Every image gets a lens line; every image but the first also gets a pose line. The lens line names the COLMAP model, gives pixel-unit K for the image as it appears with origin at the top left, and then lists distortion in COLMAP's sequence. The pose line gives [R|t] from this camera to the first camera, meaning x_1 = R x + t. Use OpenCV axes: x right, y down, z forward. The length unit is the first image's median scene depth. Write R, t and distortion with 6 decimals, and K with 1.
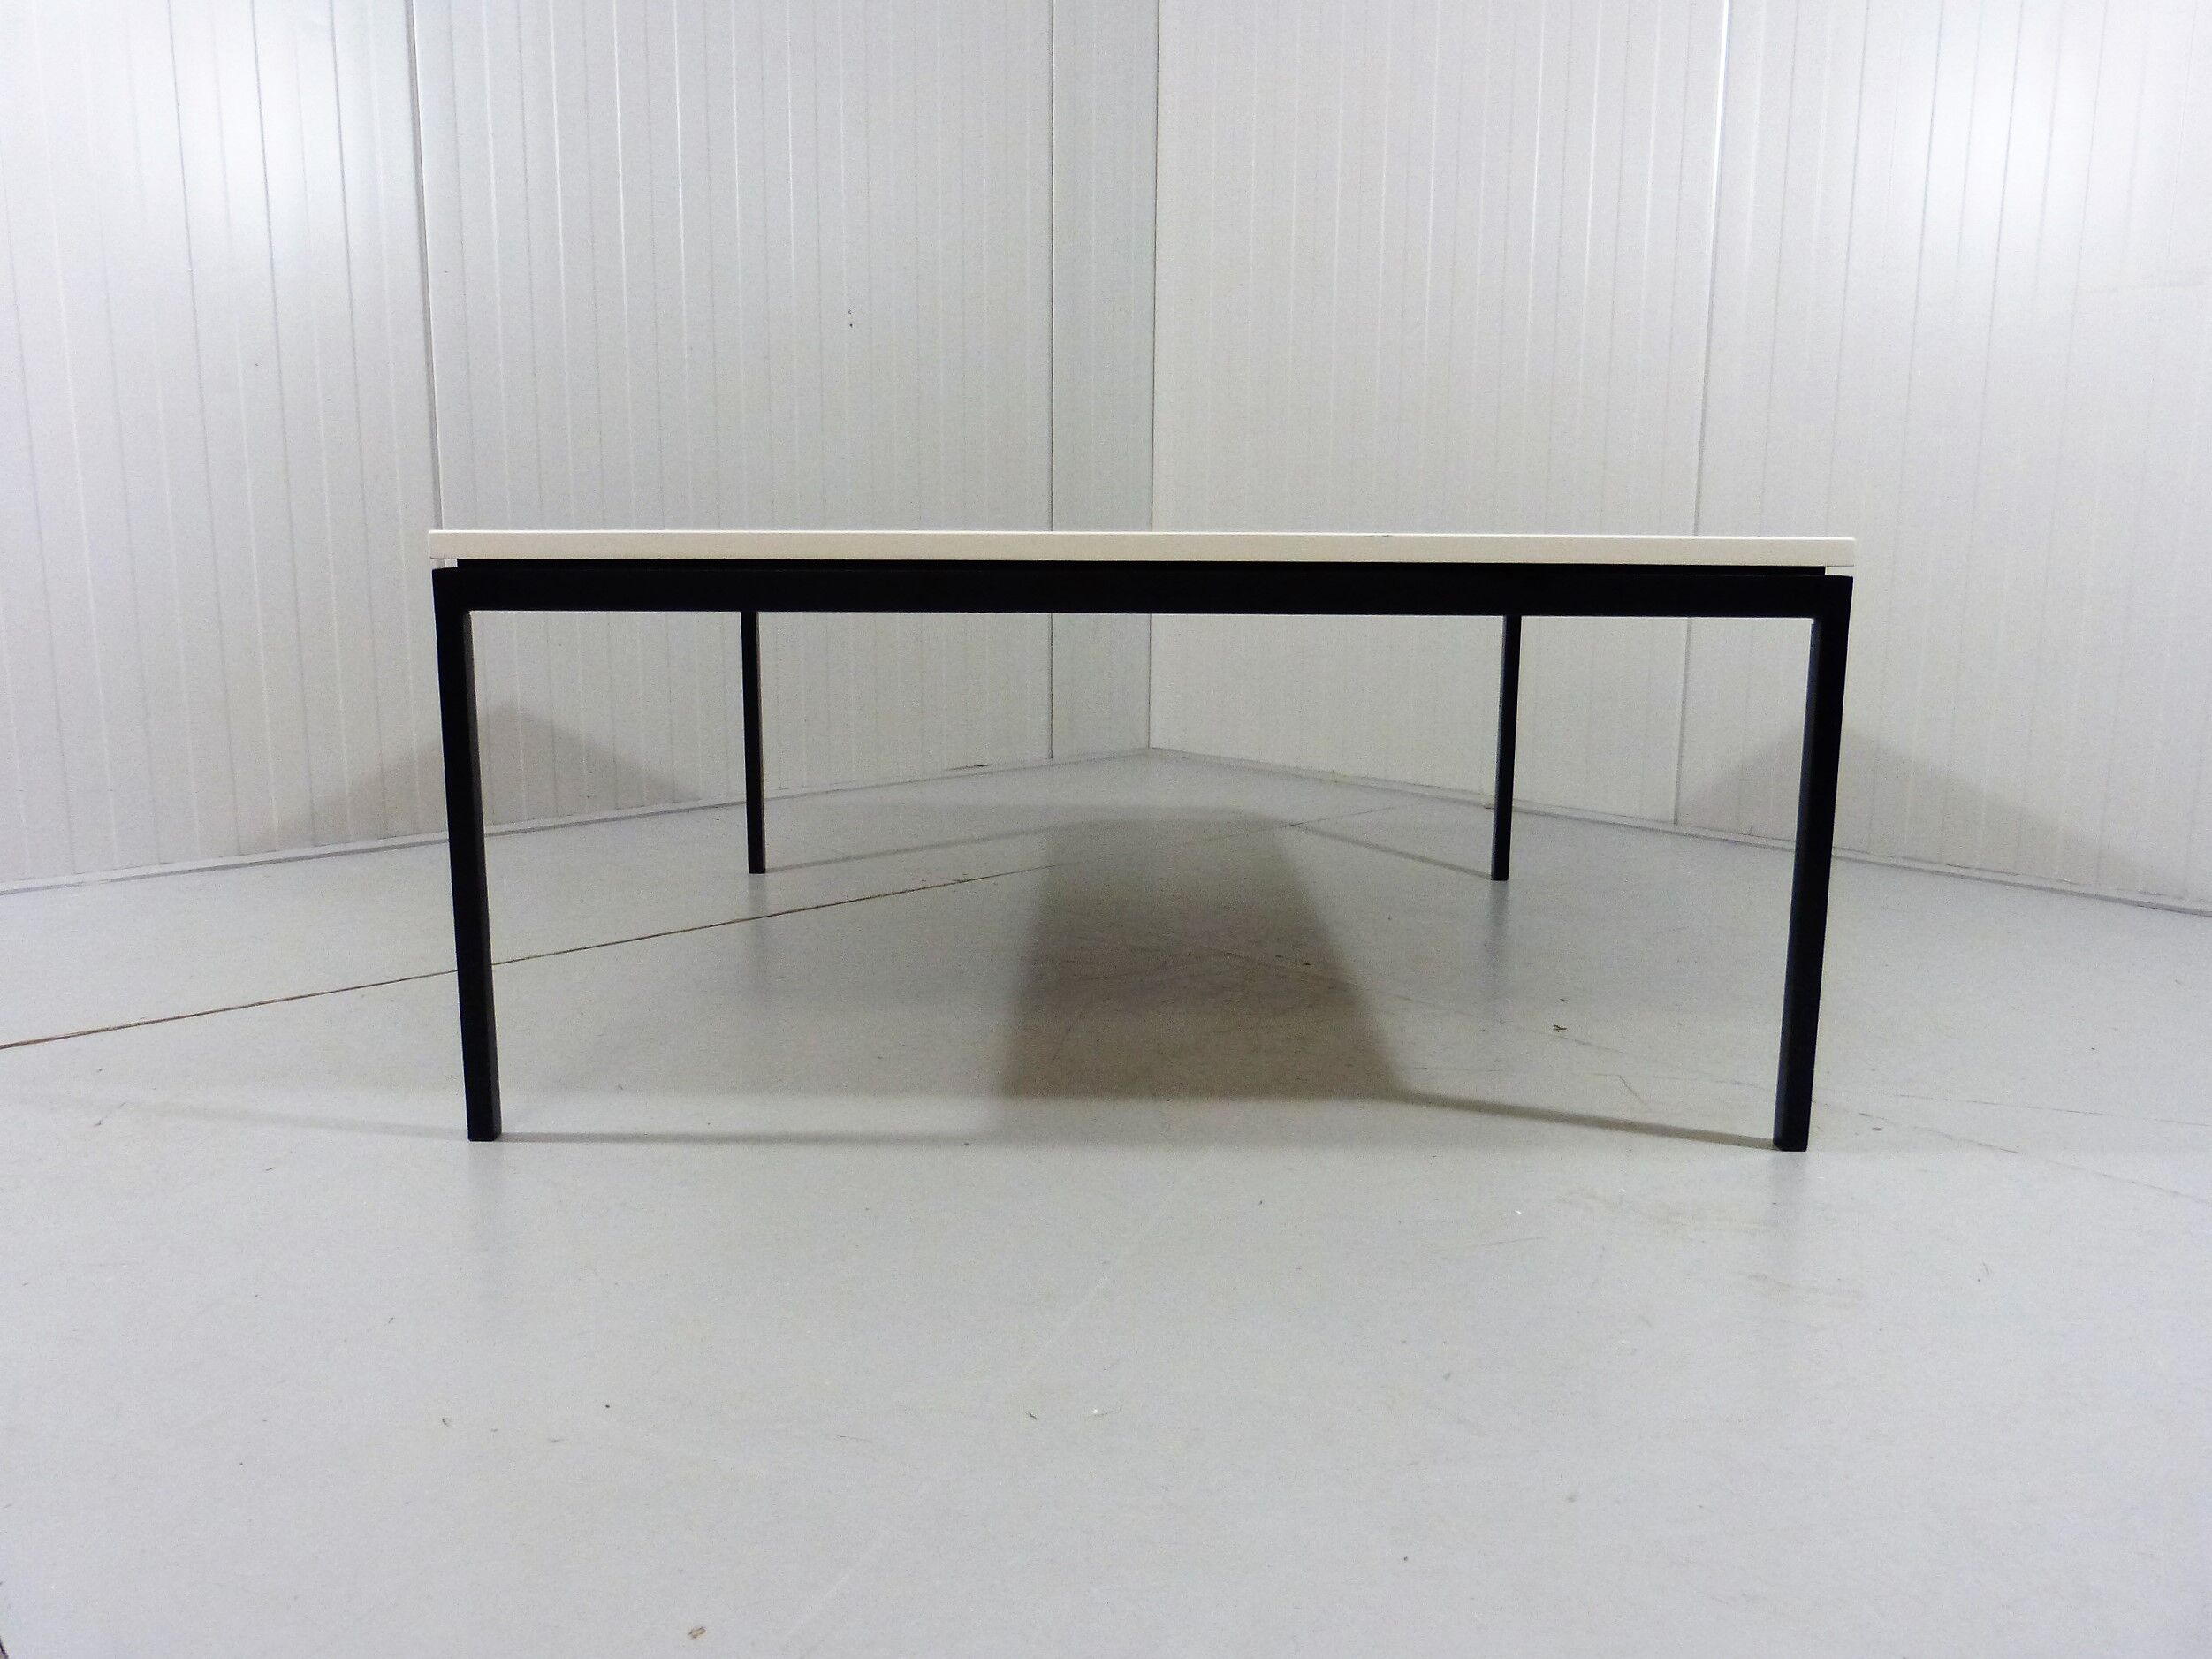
lens RADIAL K [[1680.3, 0, 1106.0], [0, 1680.3, 829.5], [0, 0, 1]] dist [-0.033437, 0.004876]
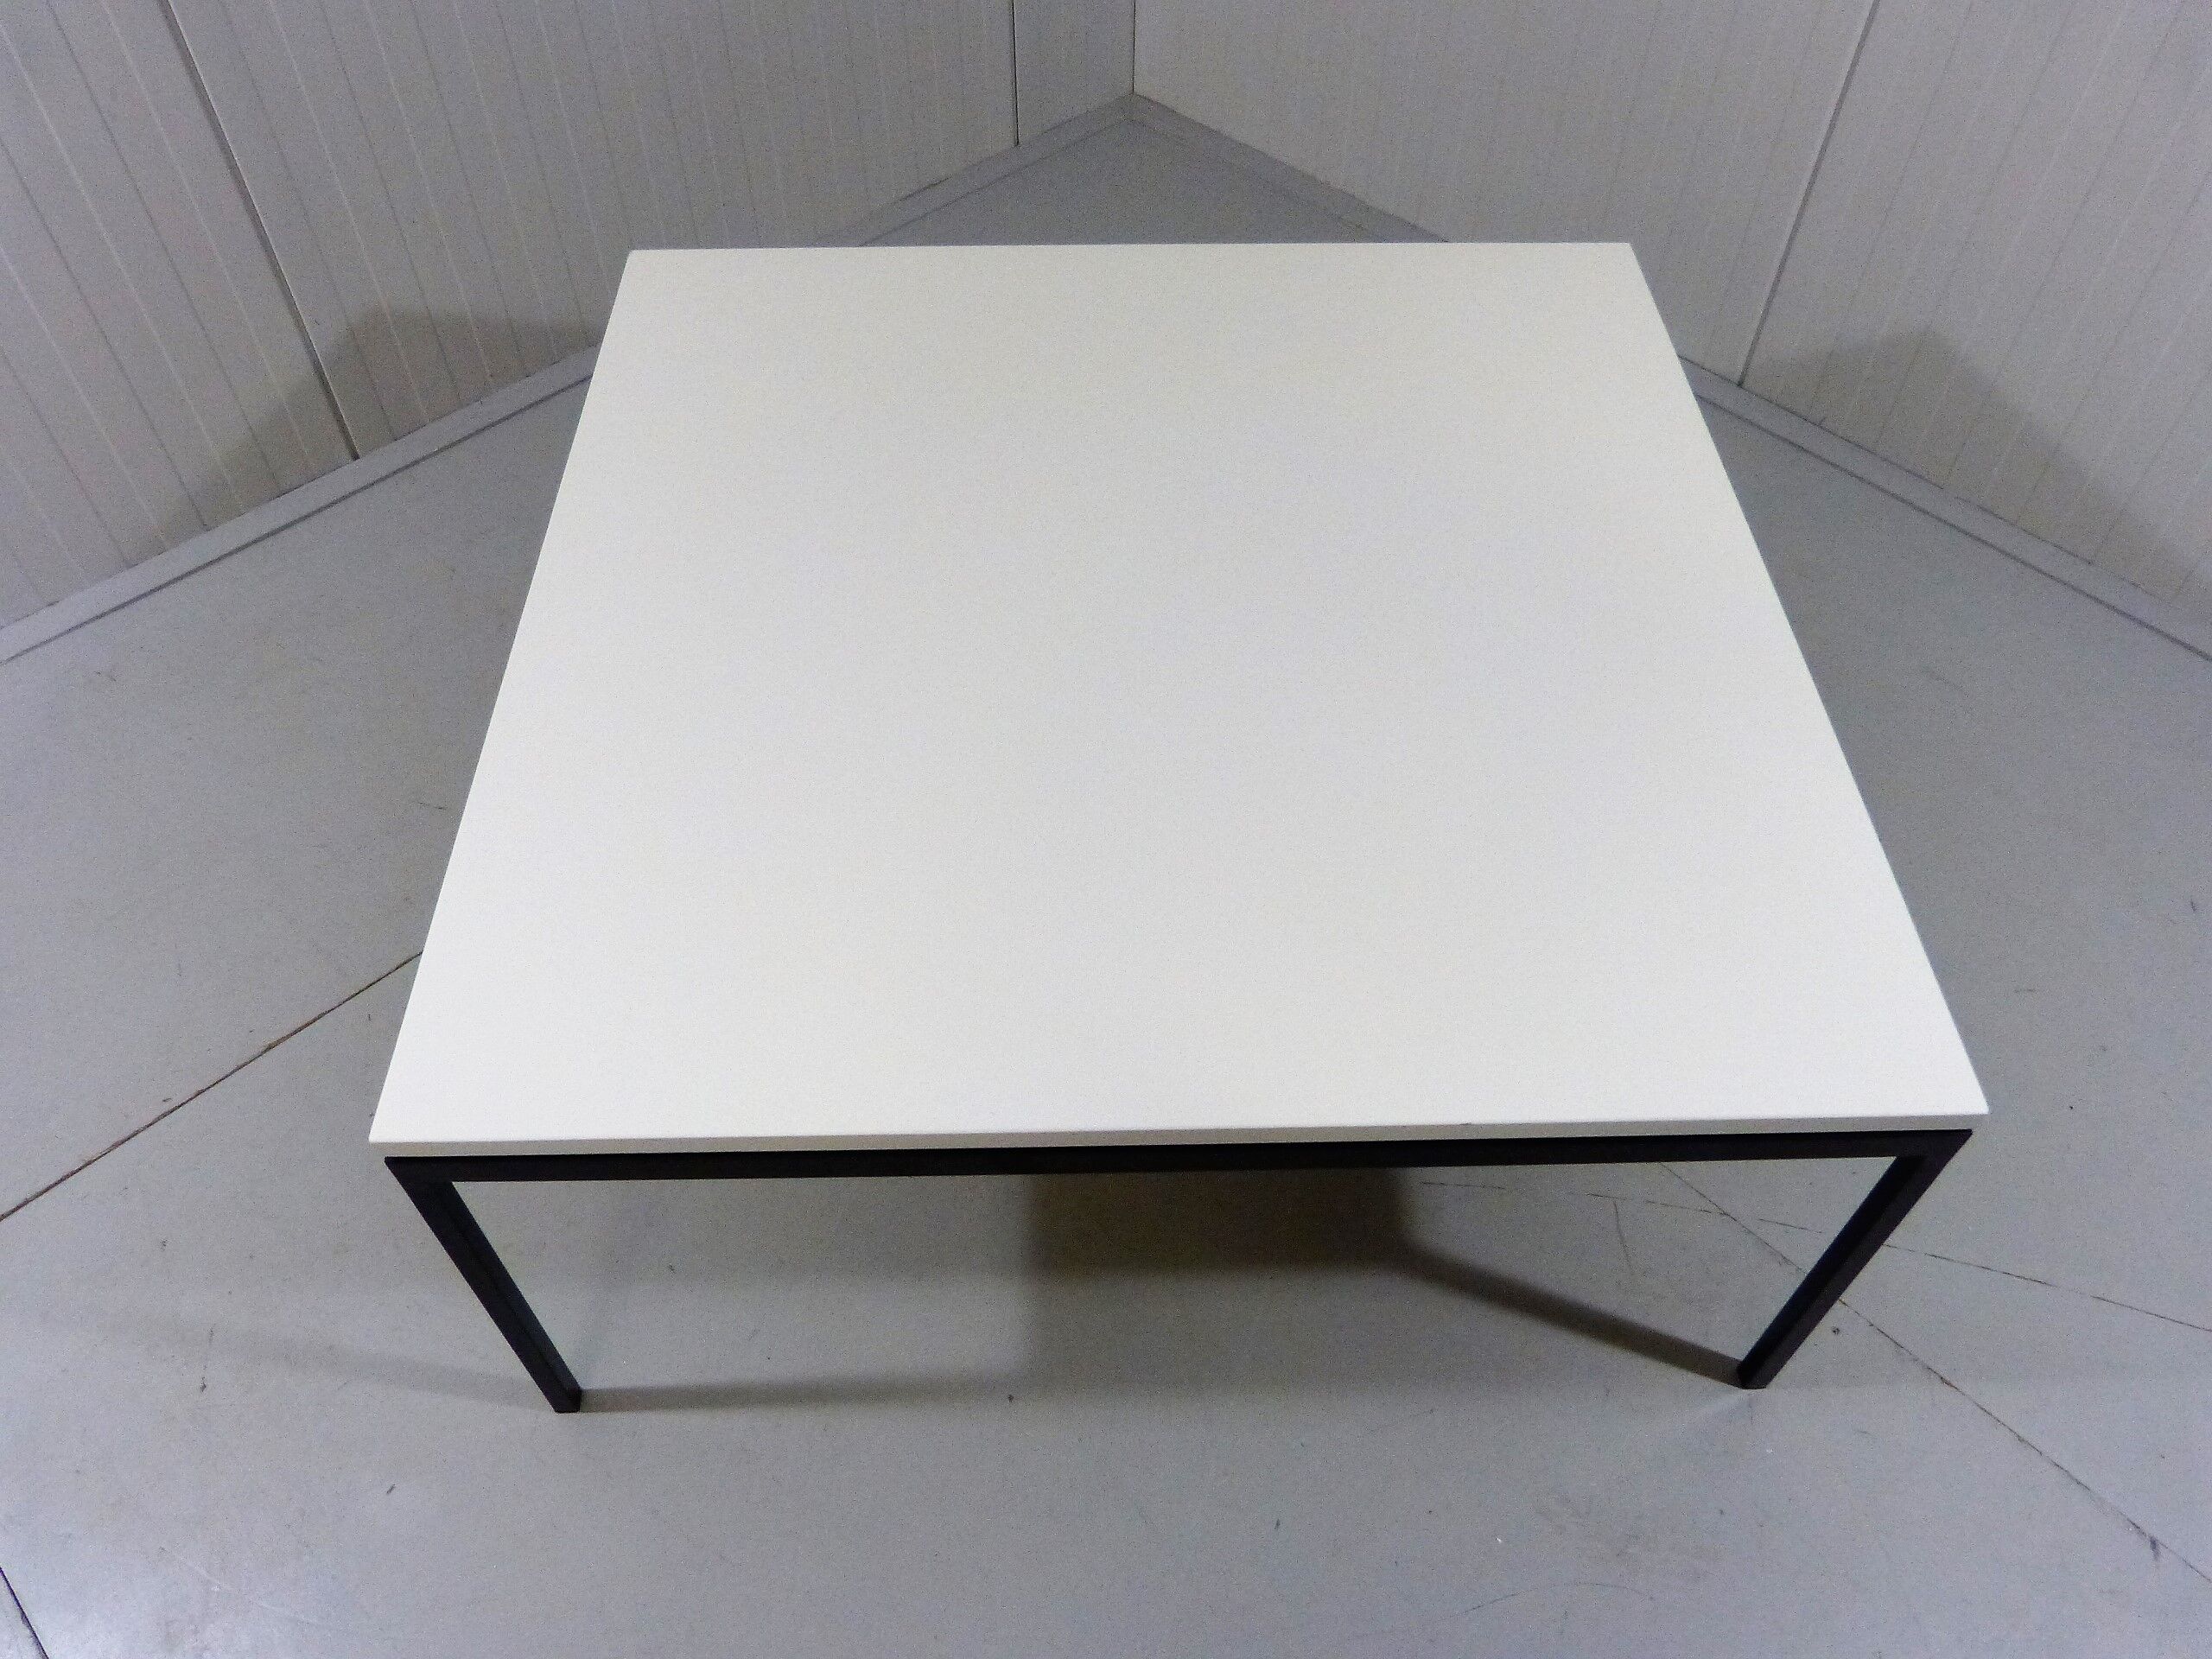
lens RADIAL K [[1645.9, 0, 1112.1], [0, 1645.9, 826.7], [0, 0, 1]] dist [-0.022316, 0.004534]
pose [[0.999507, -0.025170, 0.018766, -0.018701], [0.007272, 0.767057, 0.641537, -0.540914], [-0.030542, -0.641085, 0.766862, 0.279904]]
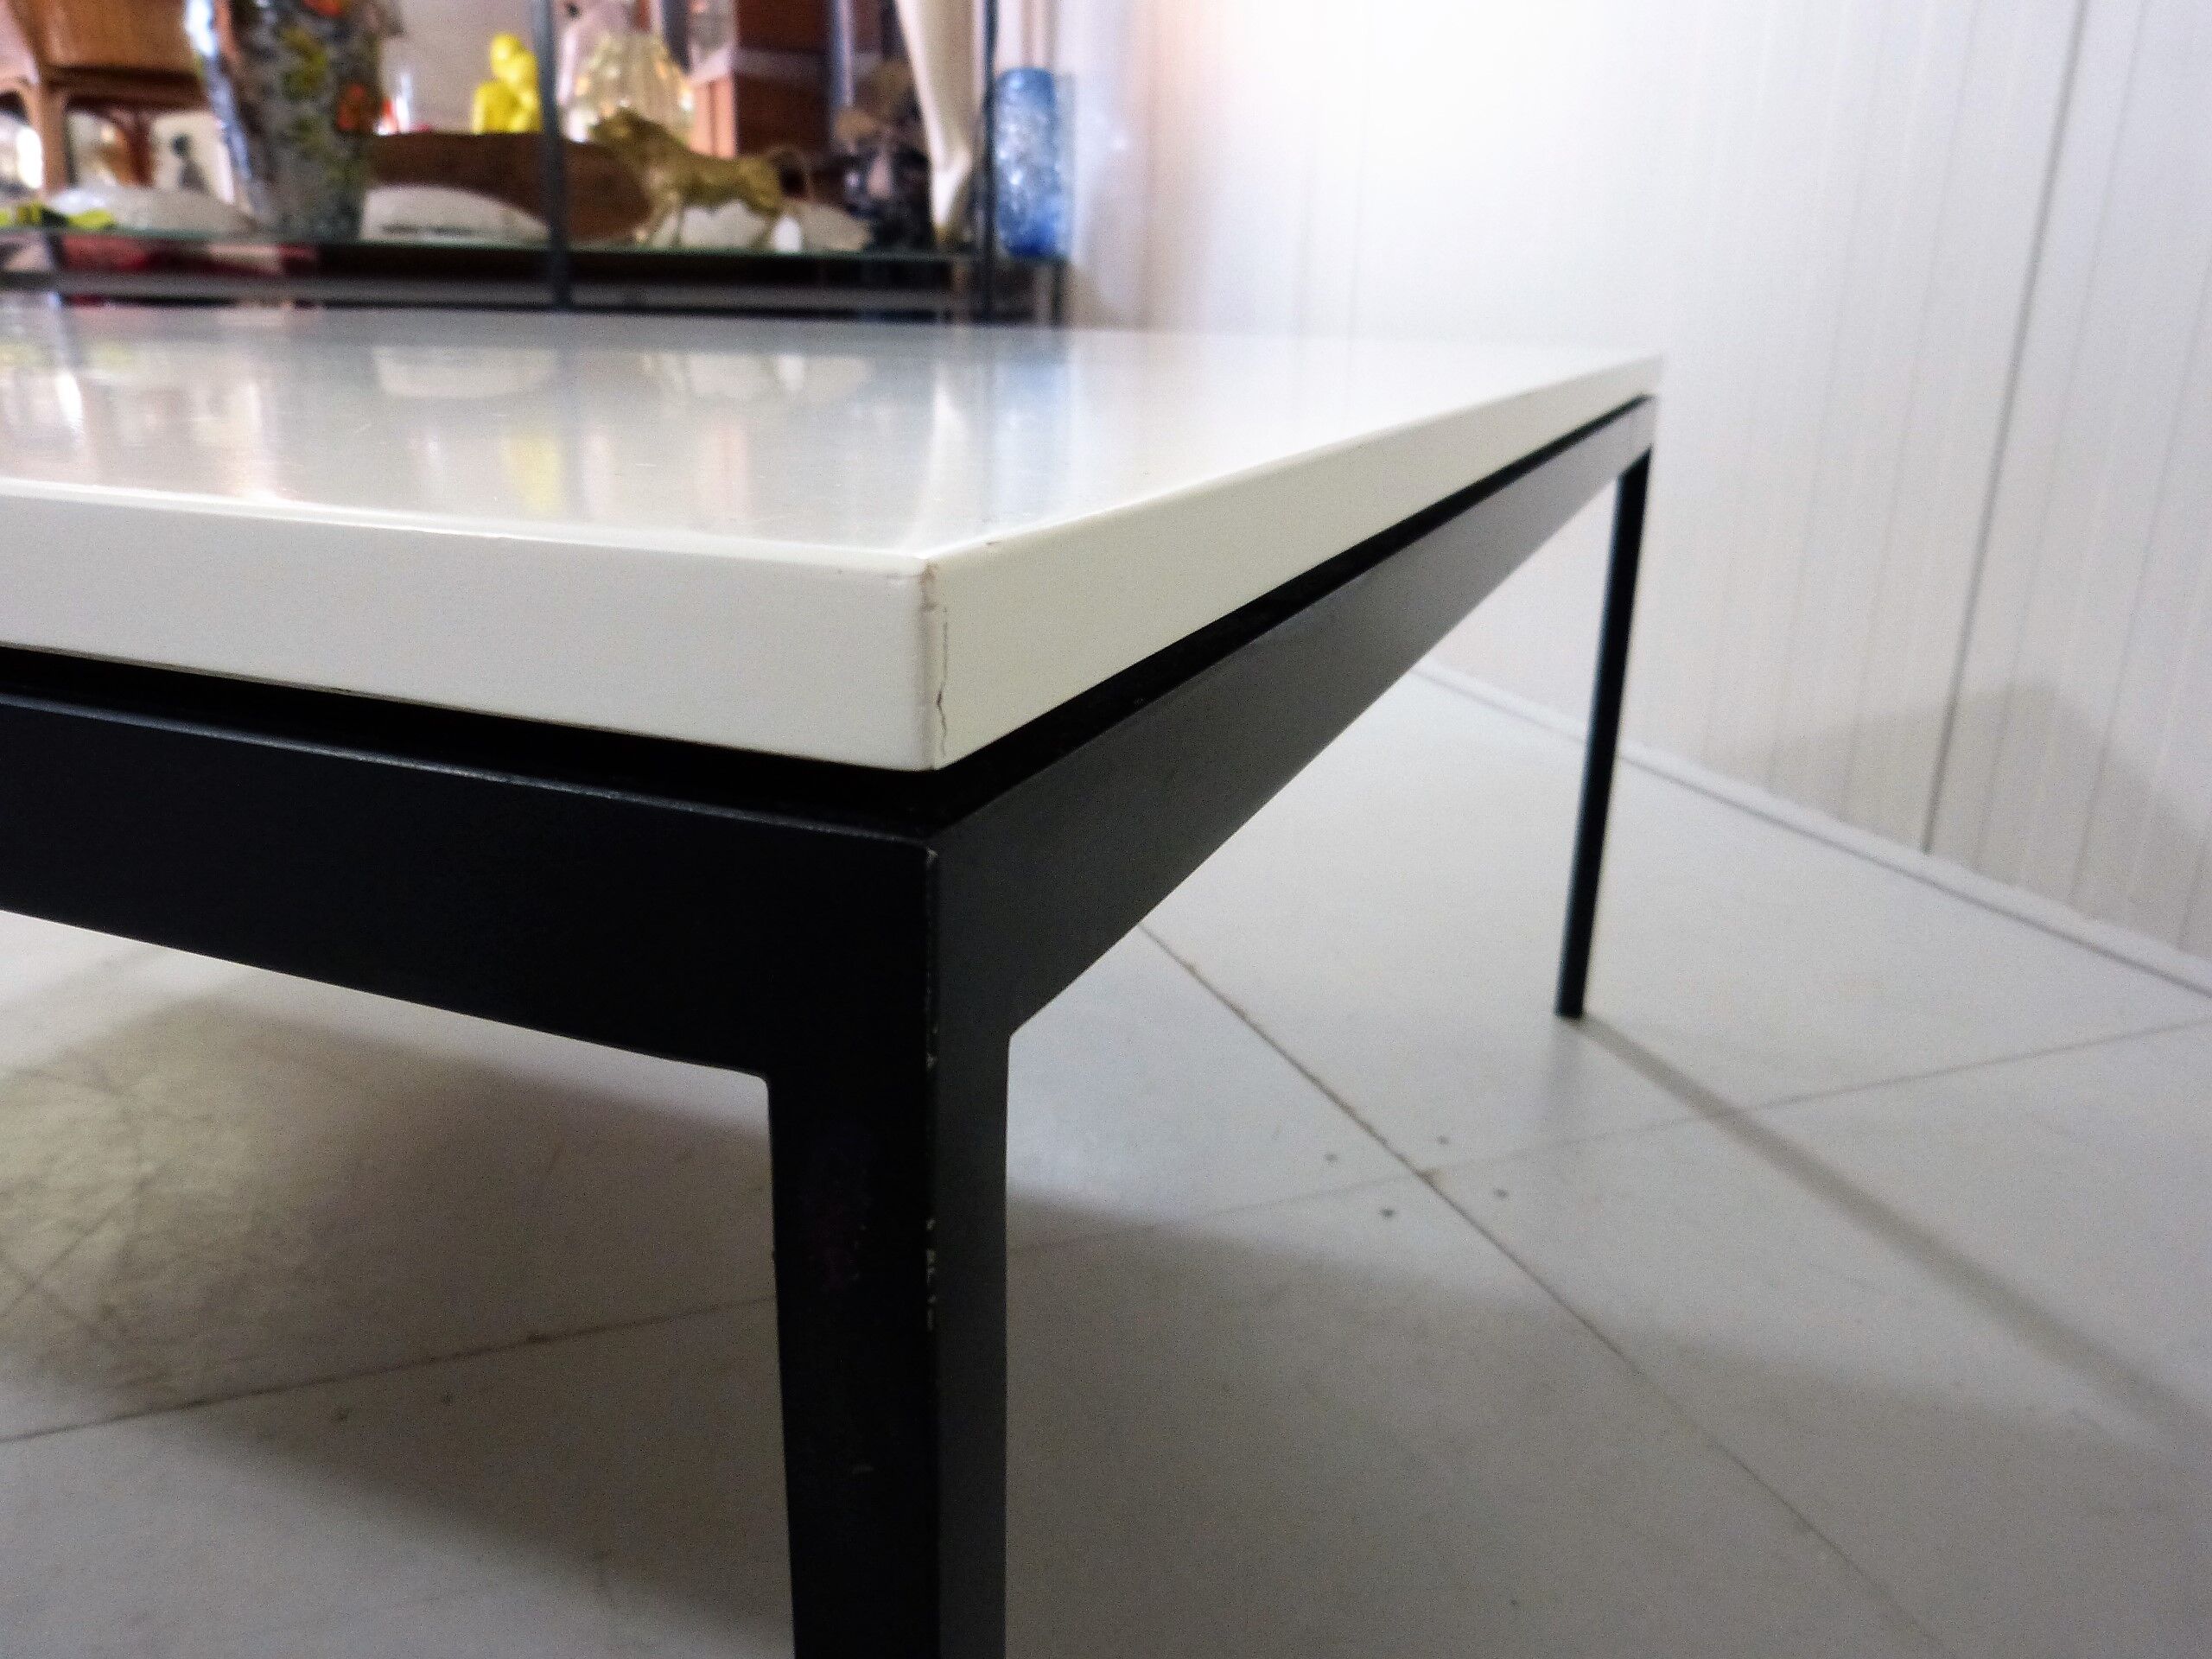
lens RADIAL K [[1644.2, 0, 1106.0], [0, 1644.2, 829.5], [0, 0, 1]] dist [-0.030834, 0.002201]
pose [[-0.351491, 0.275171, -0.894838, 0.352969], [-0.205654, 0.909787, 0.360548, -0.221832], [0.913324, 0.310756, -0.263192, 1.204146]]
